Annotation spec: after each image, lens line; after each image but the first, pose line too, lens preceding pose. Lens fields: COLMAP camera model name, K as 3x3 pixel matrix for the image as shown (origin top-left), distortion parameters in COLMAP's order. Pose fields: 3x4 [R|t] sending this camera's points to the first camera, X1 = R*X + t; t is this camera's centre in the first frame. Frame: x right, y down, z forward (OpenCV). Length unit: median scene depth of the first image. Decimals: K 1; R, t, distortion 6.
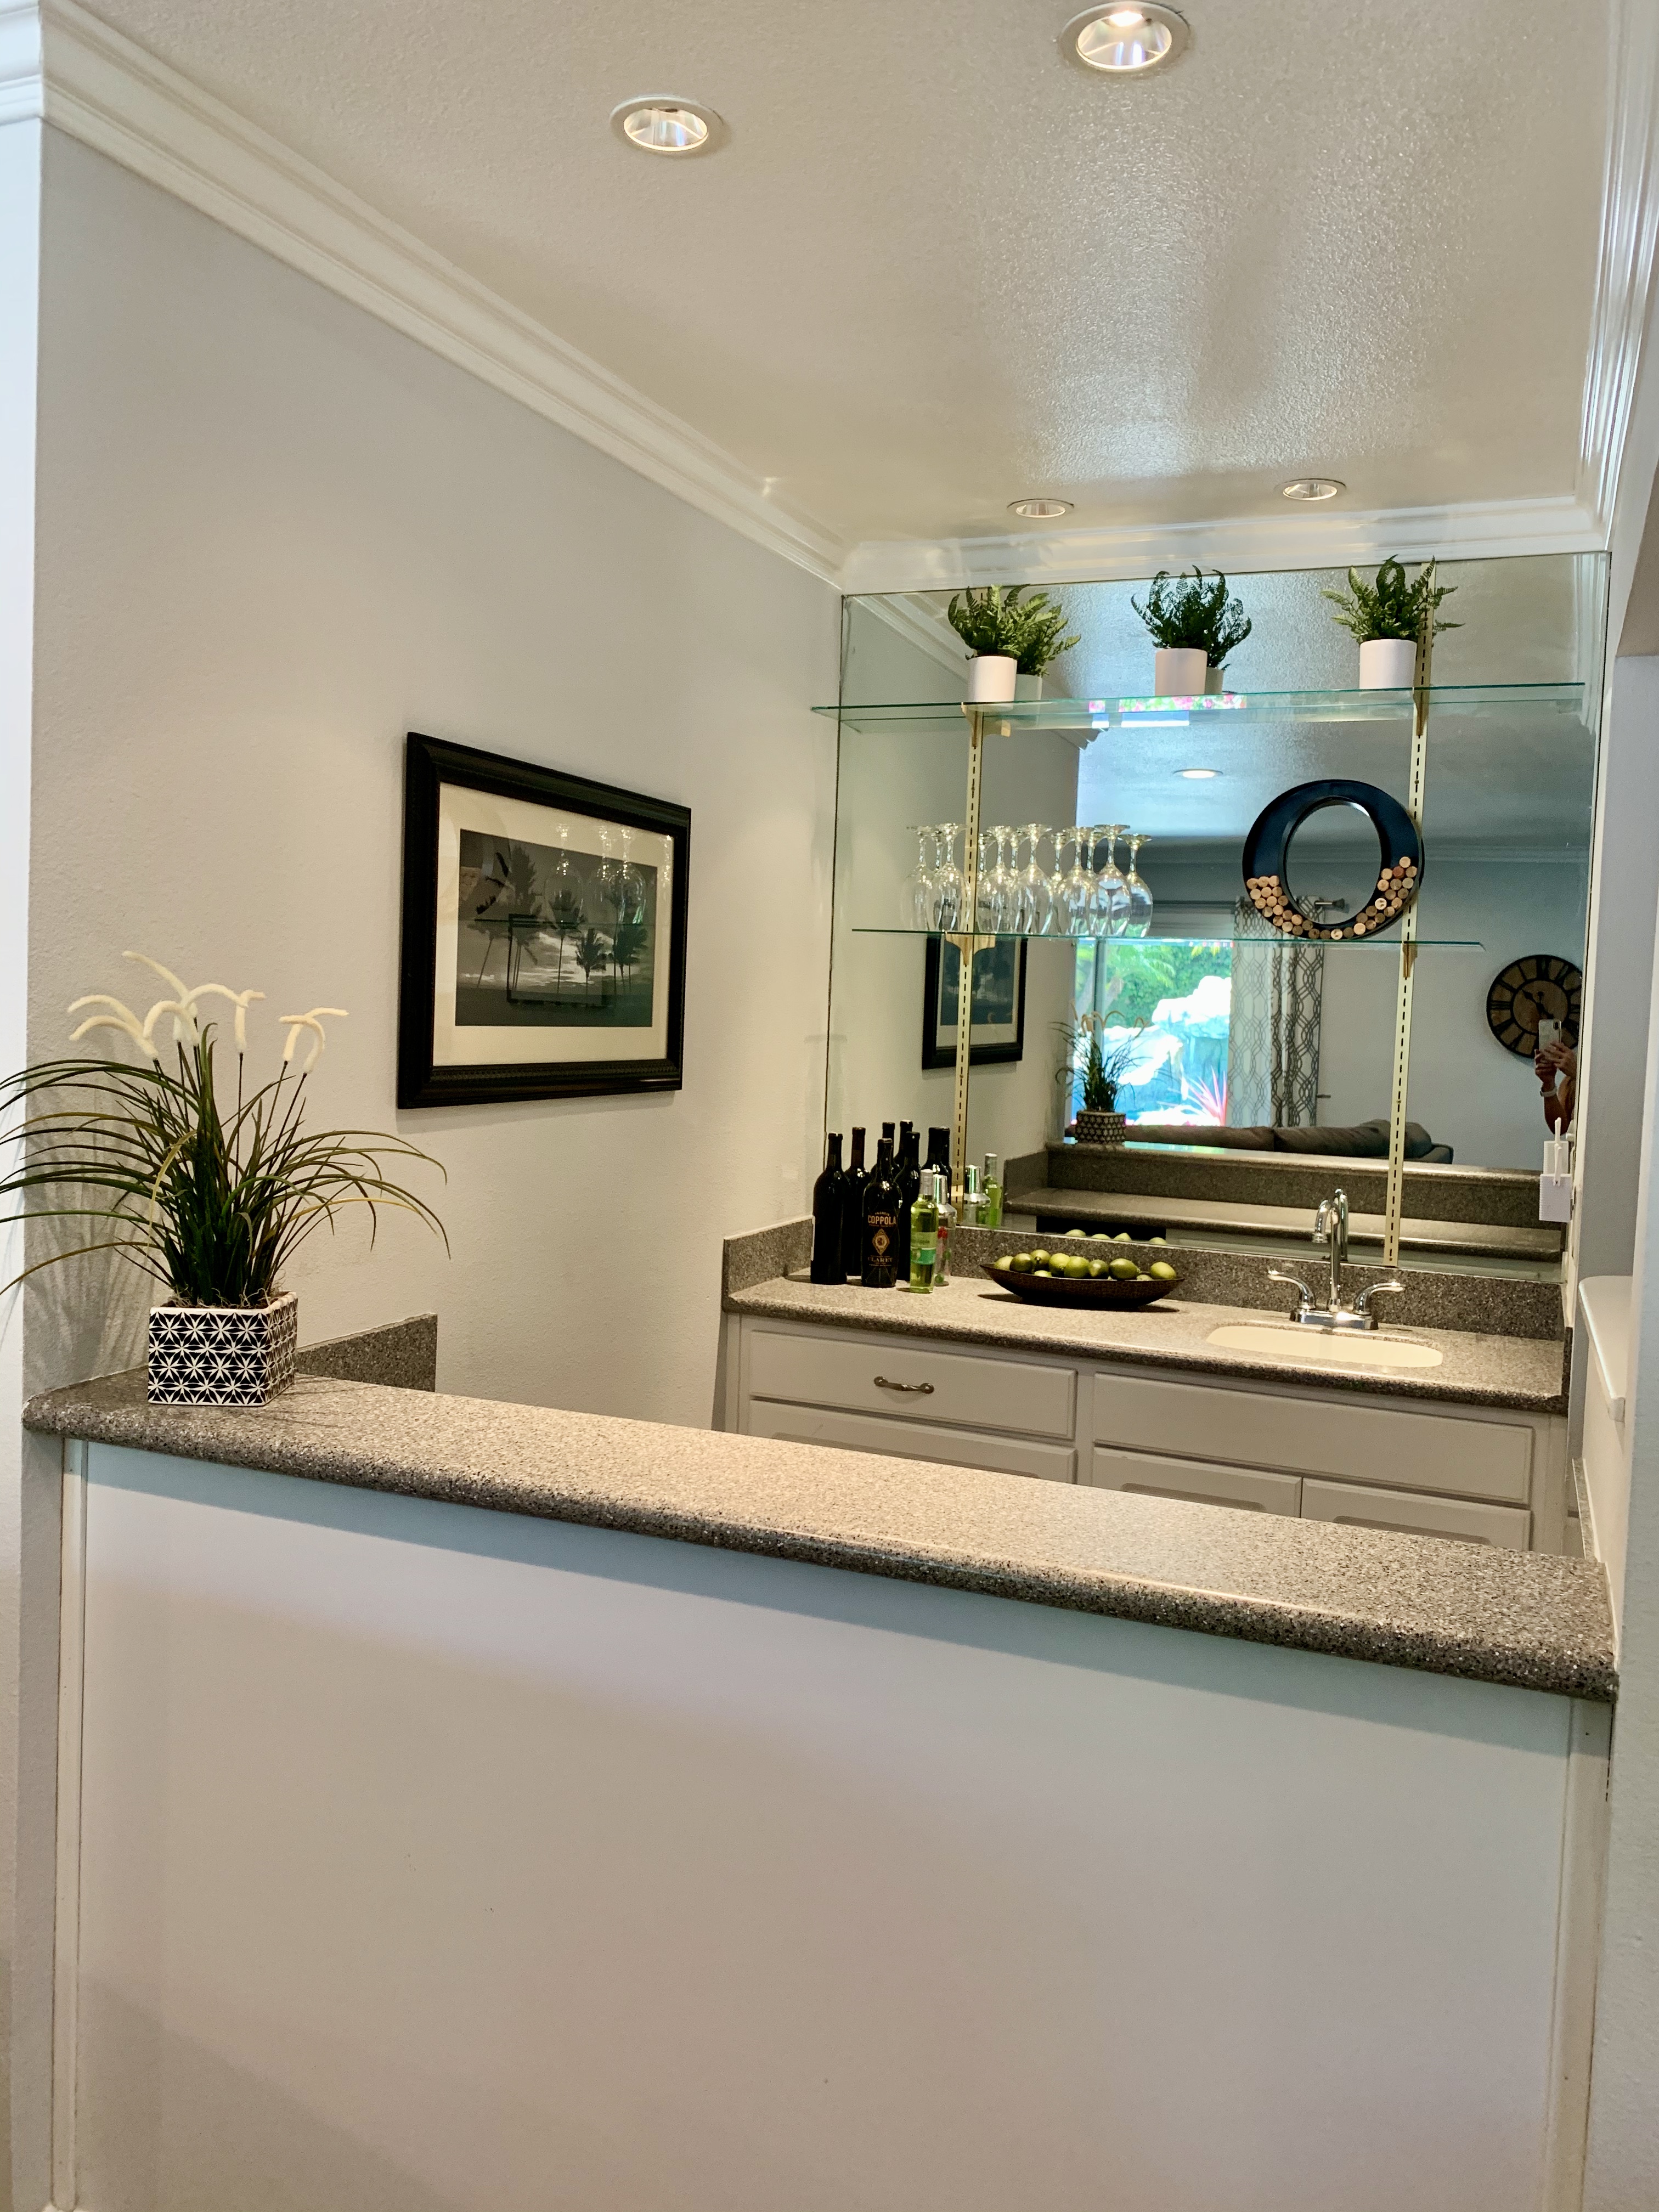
lens RADIAL K [[1708.3, 0, 845.7], [0, 1708.3, 1095.3], [0, 0, 1]] dist [0.043076, -0.042232]
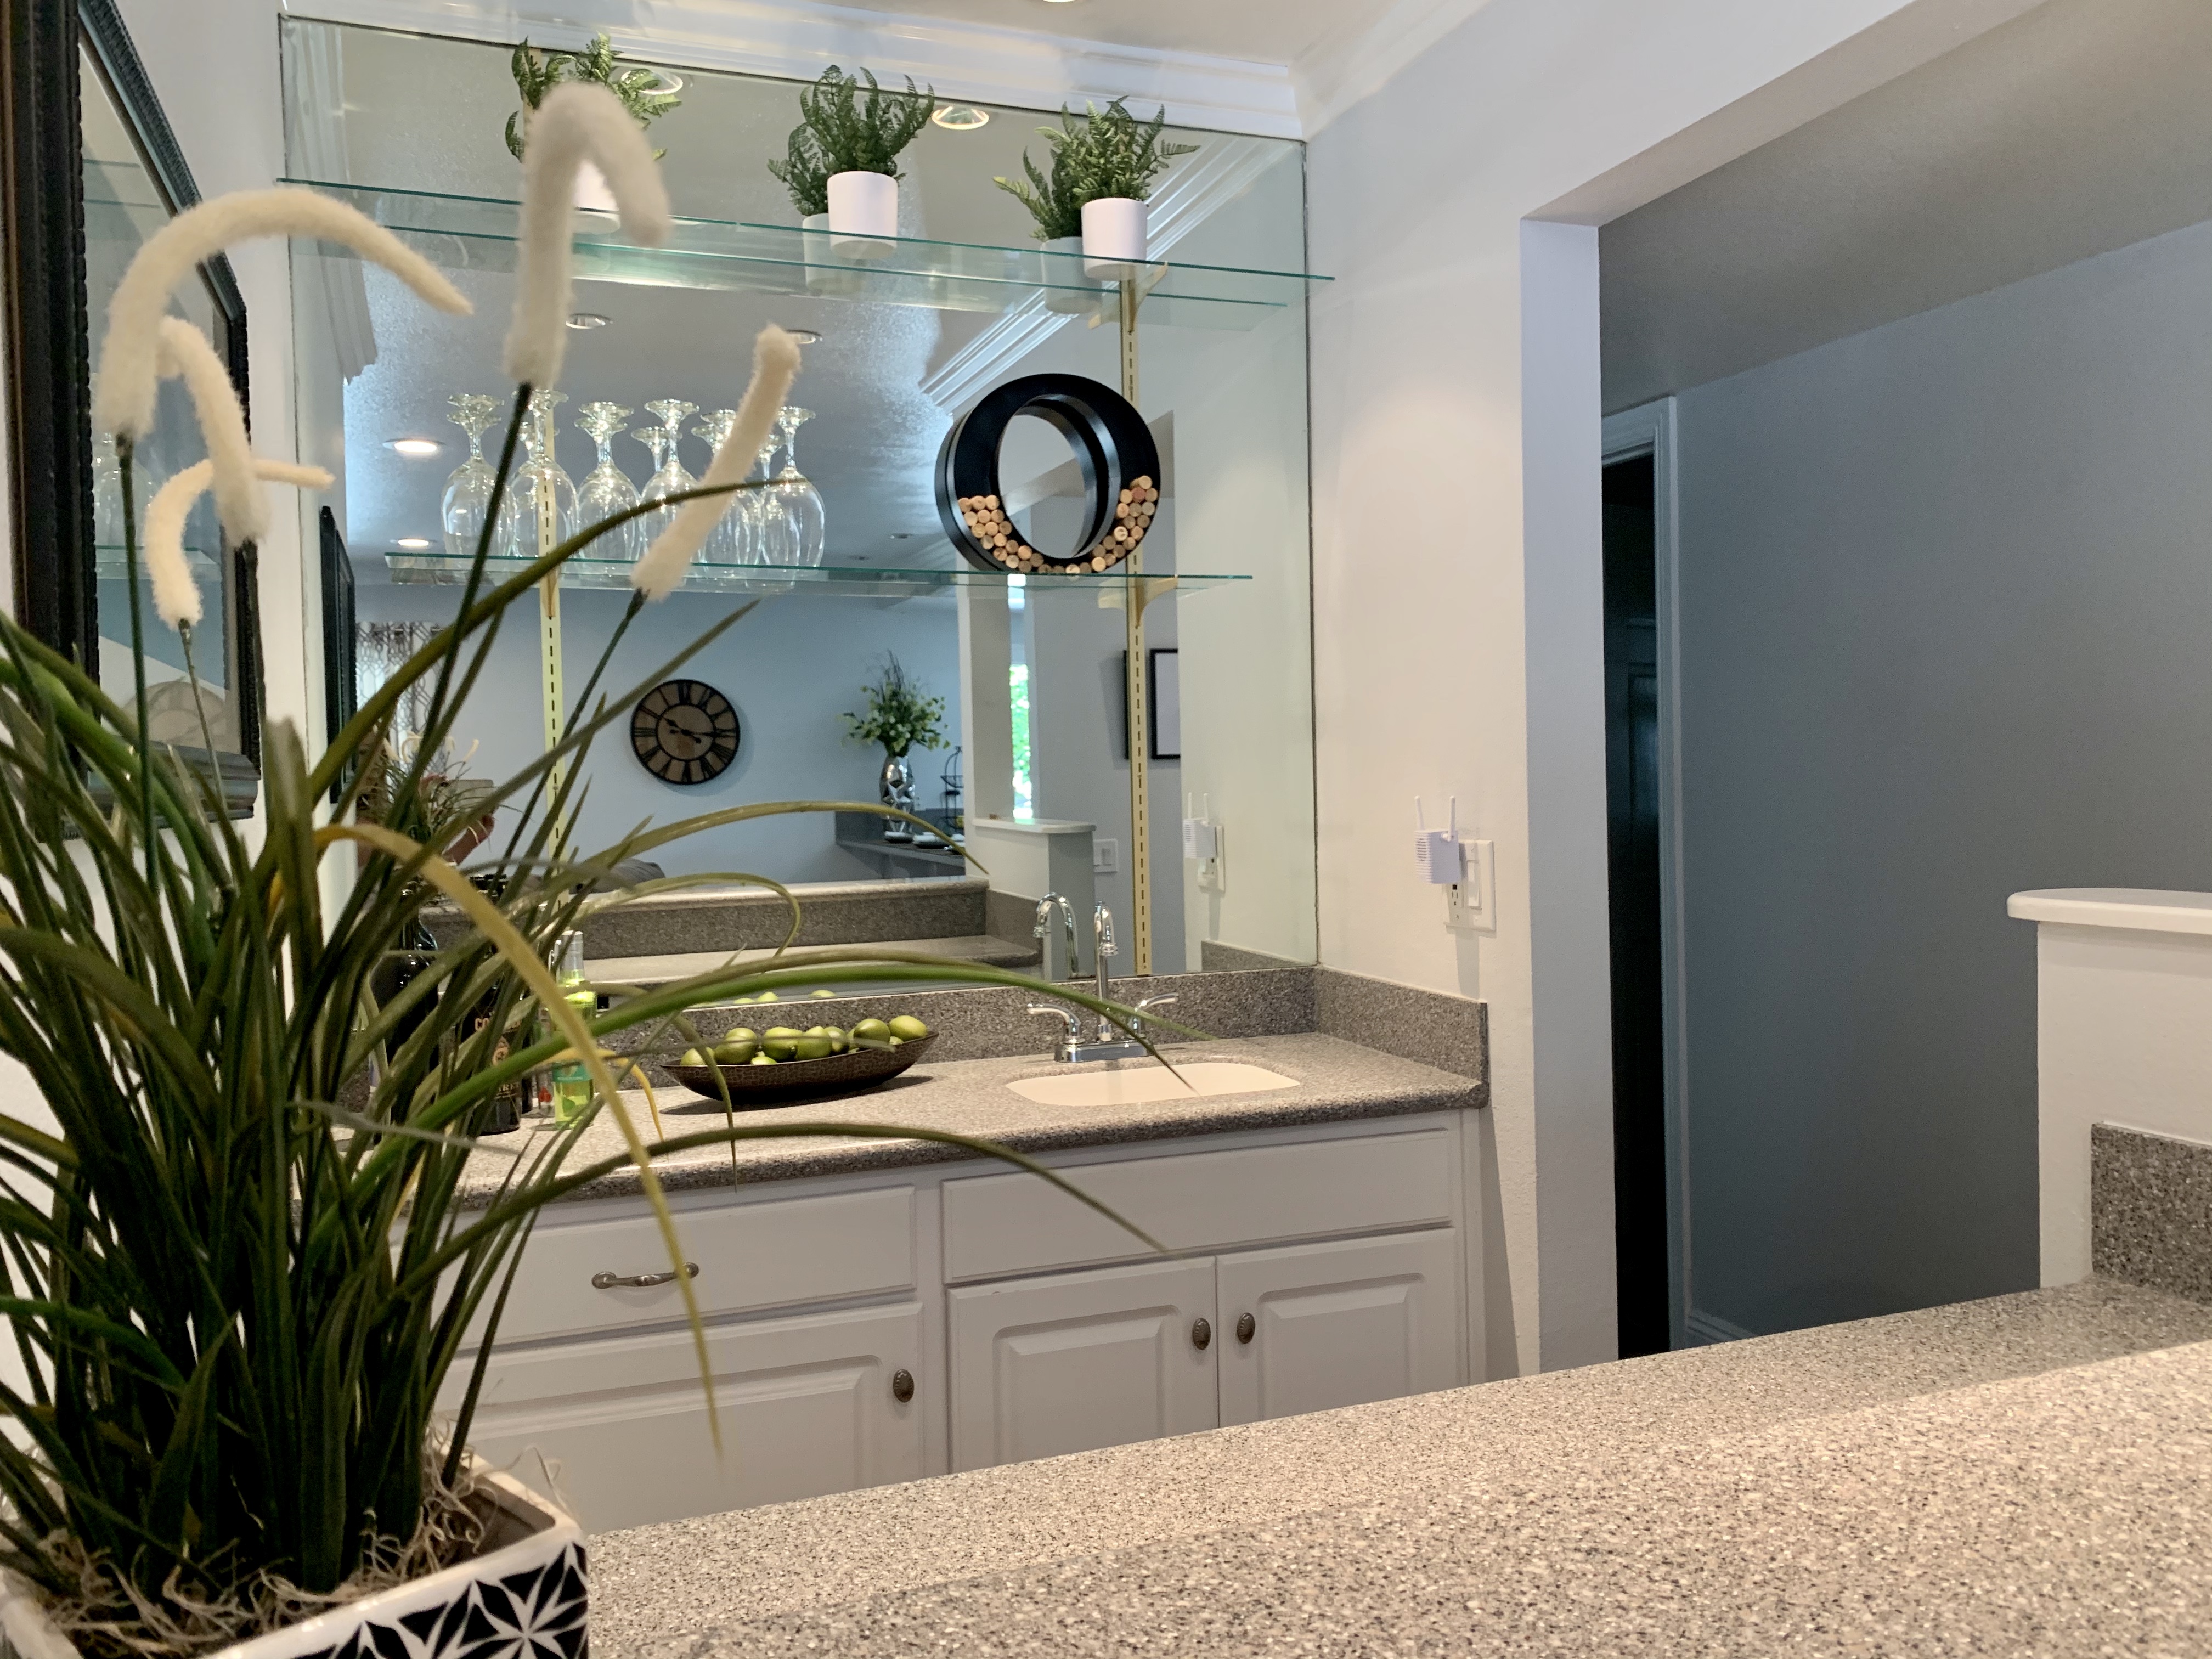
lens RADIAL K [[1708.3, 0, 1106.5], [0, 1708.3, 823.2], [0, 0, 1]] dist [0.043076, -0.042232]
pose [[0.732911, -0.079238, 0.675694, -0.244701], [0.090416, 0.995729, 0.018695, 0.009336], [-0.674289, 0.047392, 0.736945, 0.401603]]
